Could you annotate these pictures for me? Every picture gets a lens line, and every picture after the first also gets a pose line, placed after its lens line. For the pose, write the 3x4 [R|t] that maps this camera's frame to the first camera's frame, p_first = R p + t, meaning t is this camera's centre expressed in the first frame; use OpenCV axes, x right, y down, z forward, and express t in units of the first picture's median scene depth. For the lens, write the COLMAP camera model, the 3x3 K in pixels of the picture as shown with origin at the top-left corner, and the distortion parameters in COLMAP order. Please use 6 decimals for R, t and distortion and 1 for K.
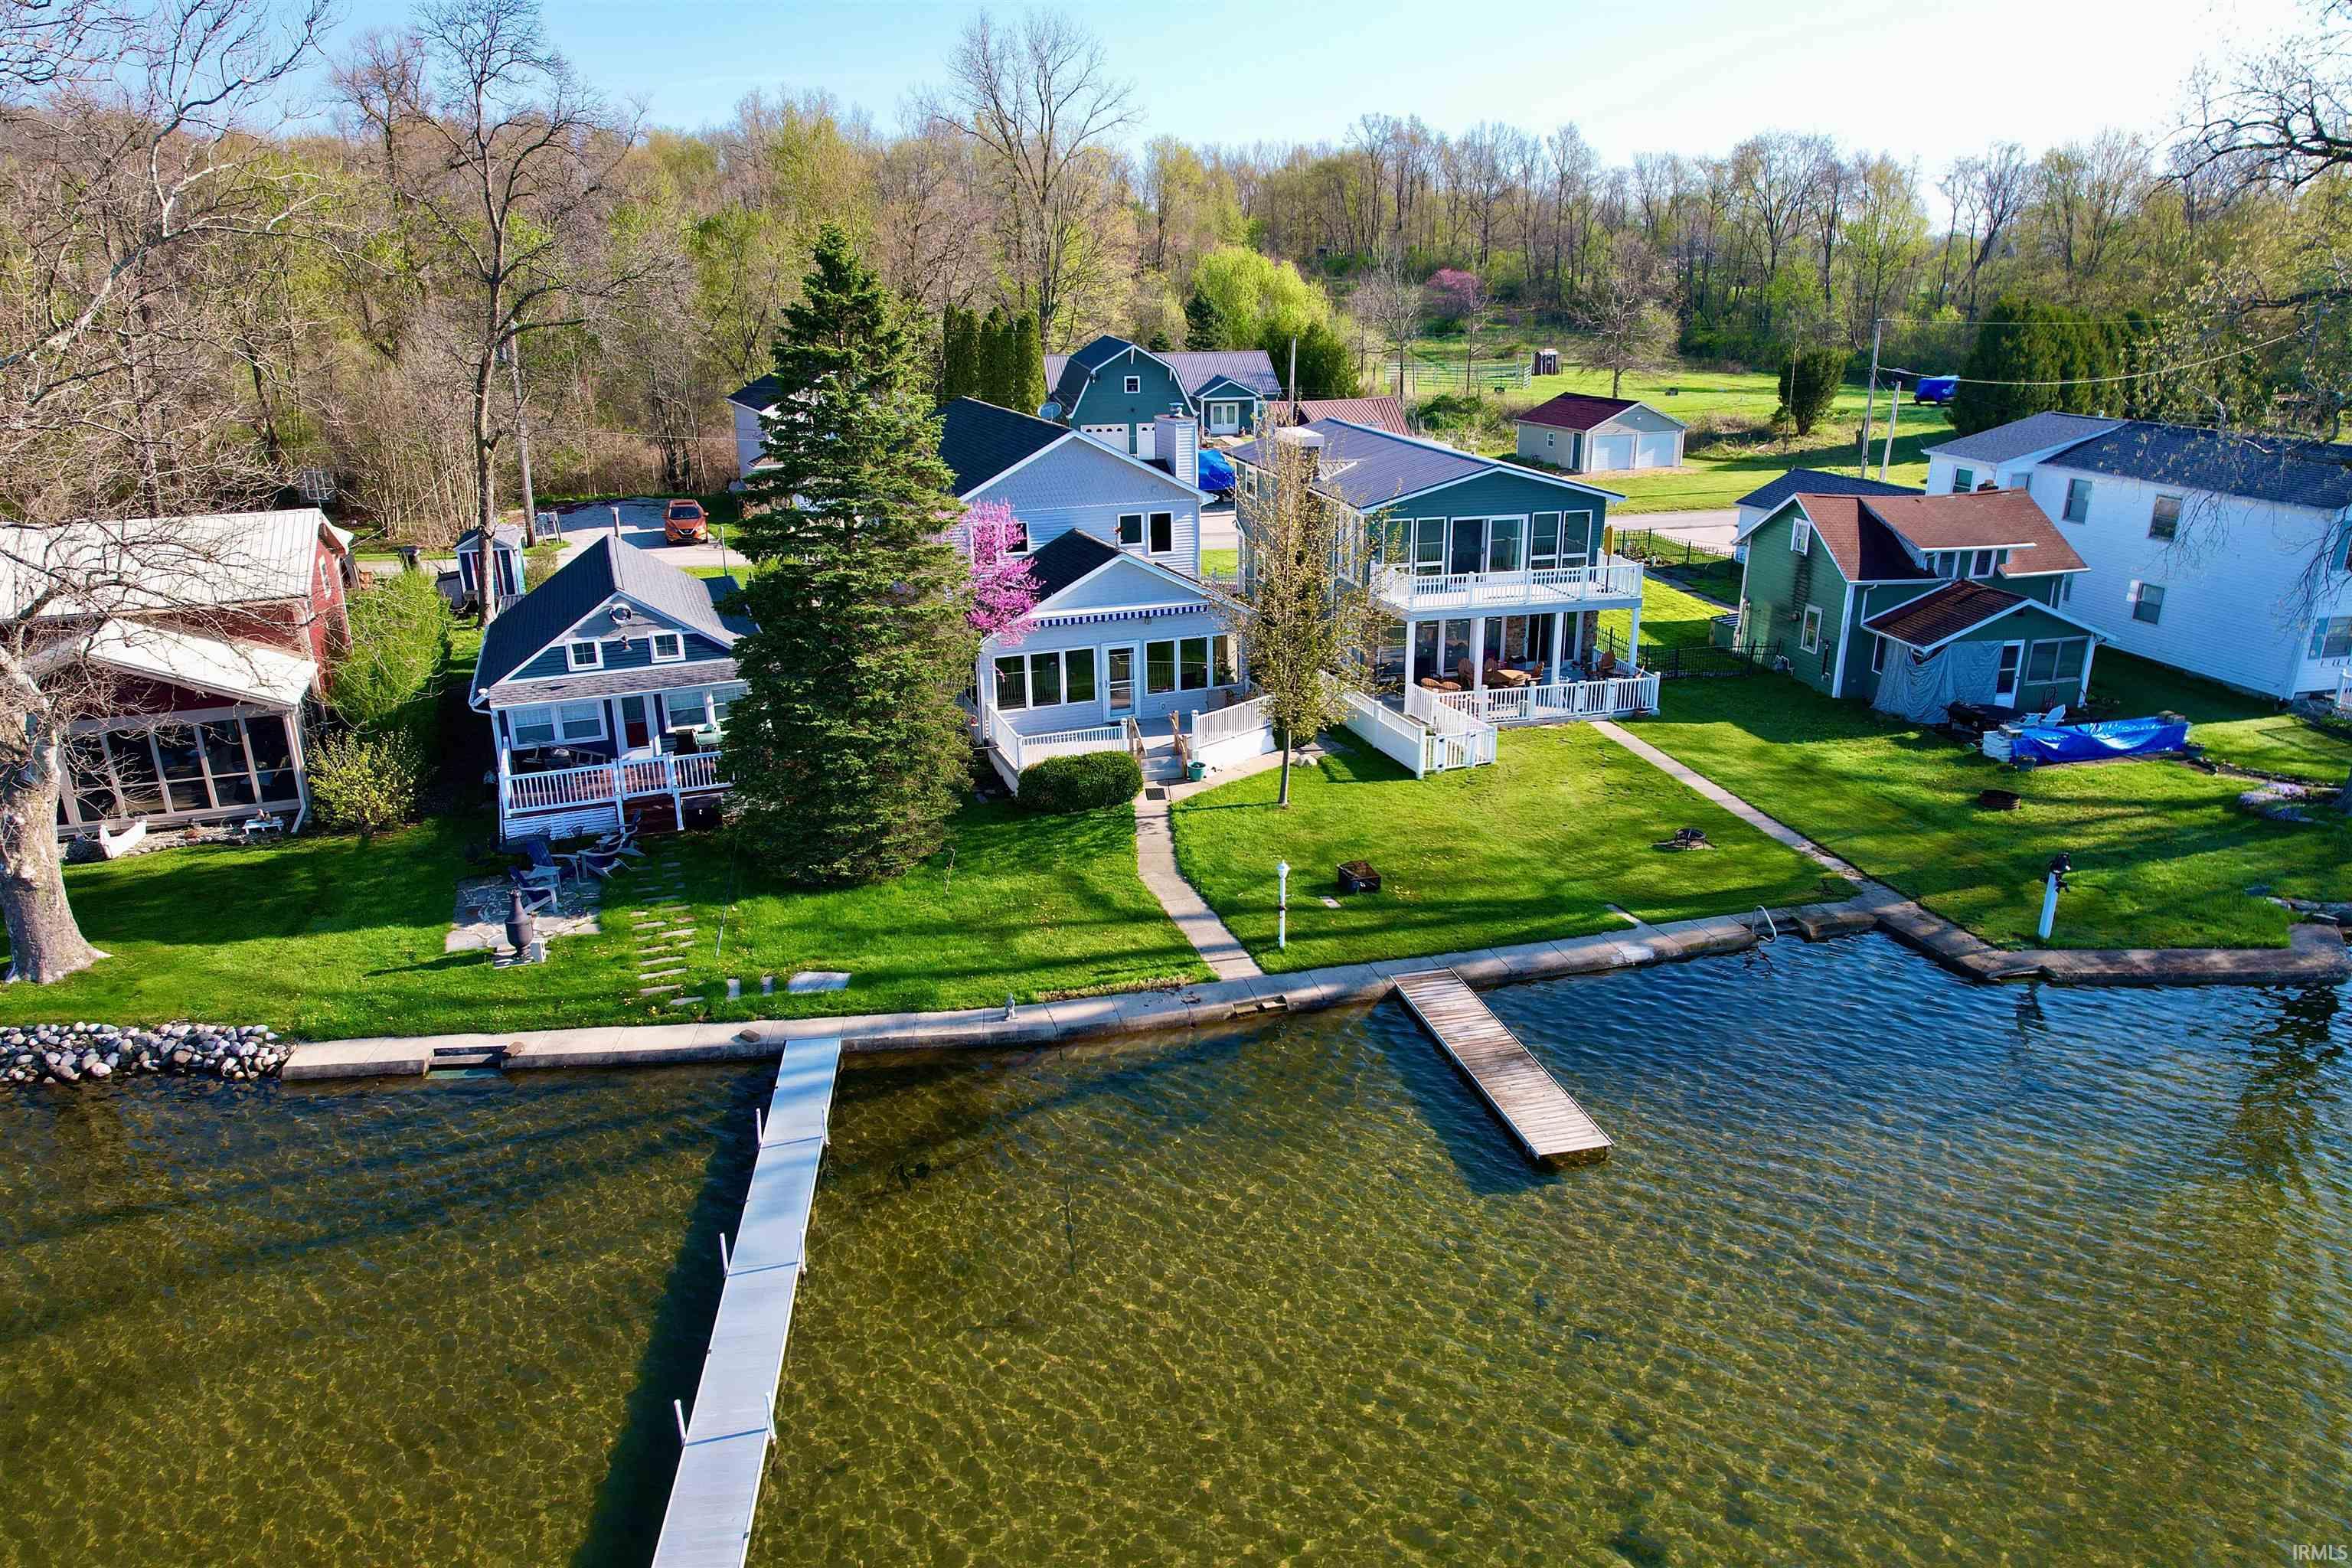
lens RADIAL K [[1476.4, 0, 1191.2], [0, 1476.4, 793.3], [0, 0, 1]] dist [-0.061890, 0.044841]
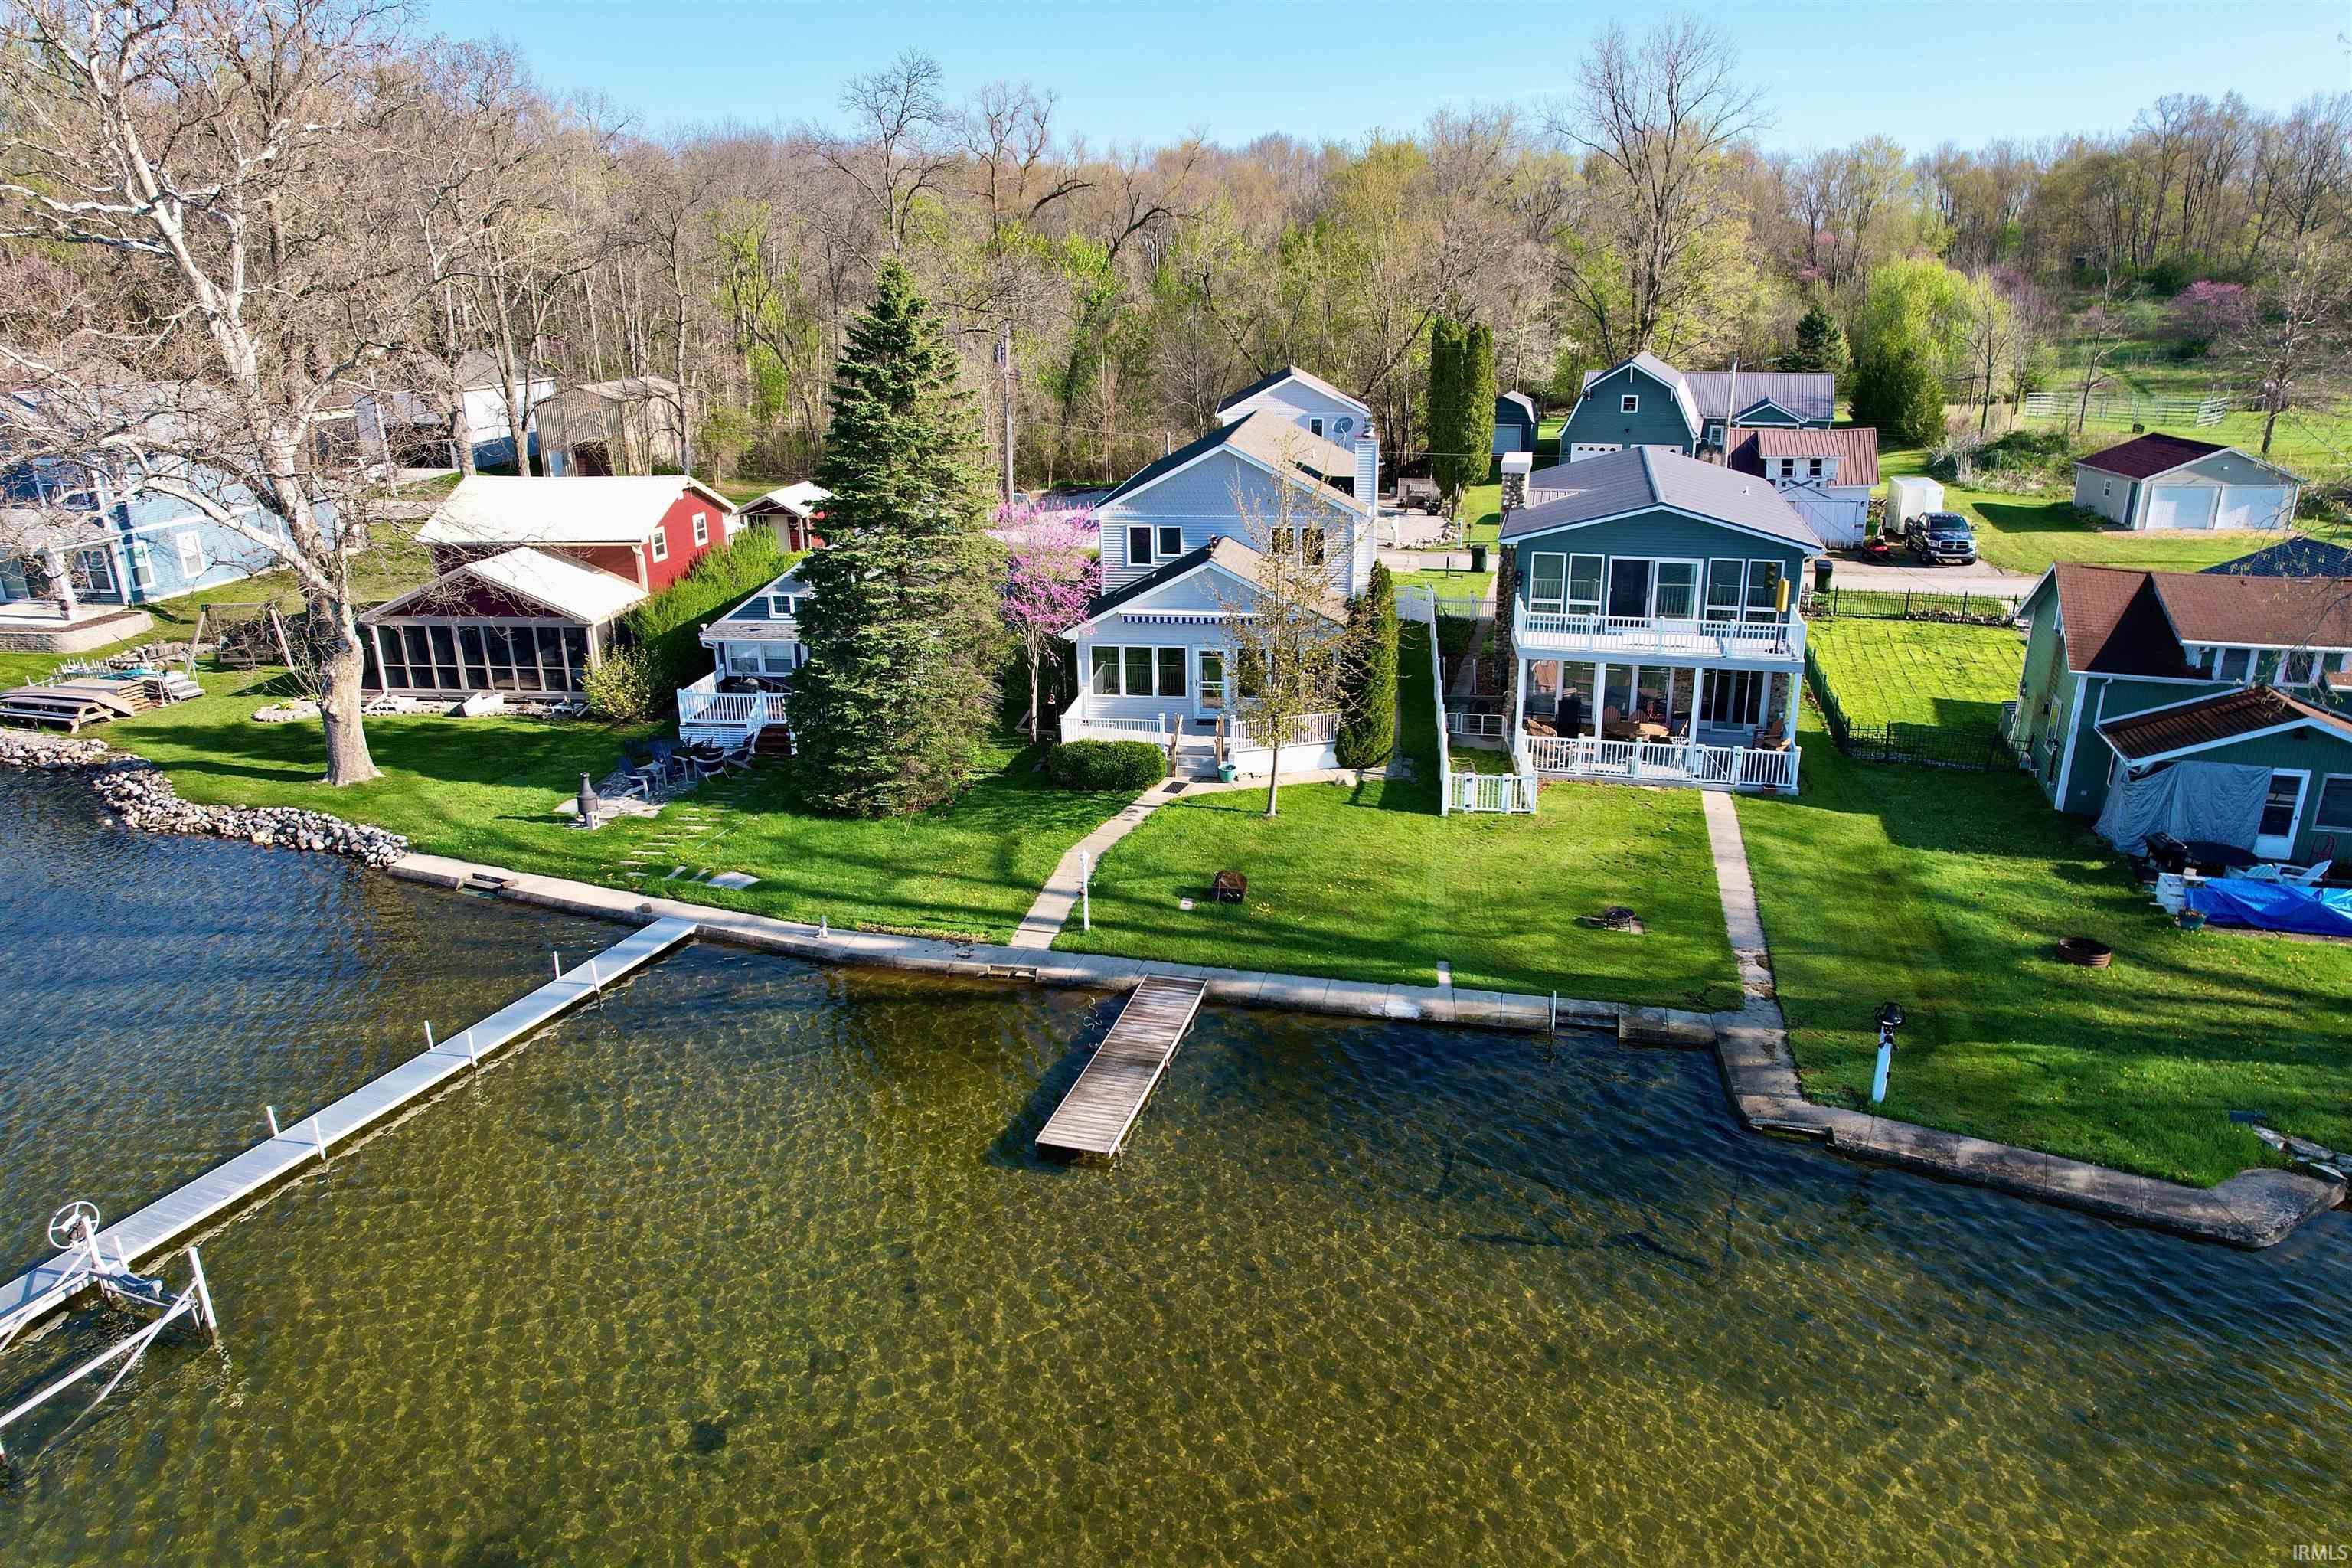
lens RADIAL K [[1476.4, 0, 1184.7], [0, 1476.4, 788.6], [0, 0, 1]] dist [-0.061890, 0.044841]
pose [[0.878874, 0.151122, -0.452485, 0.487648], [-0.154269, 0.987568, 0.030189, -0.033697], [0.451421, 0.043272, 0.891261, 0.058419]]
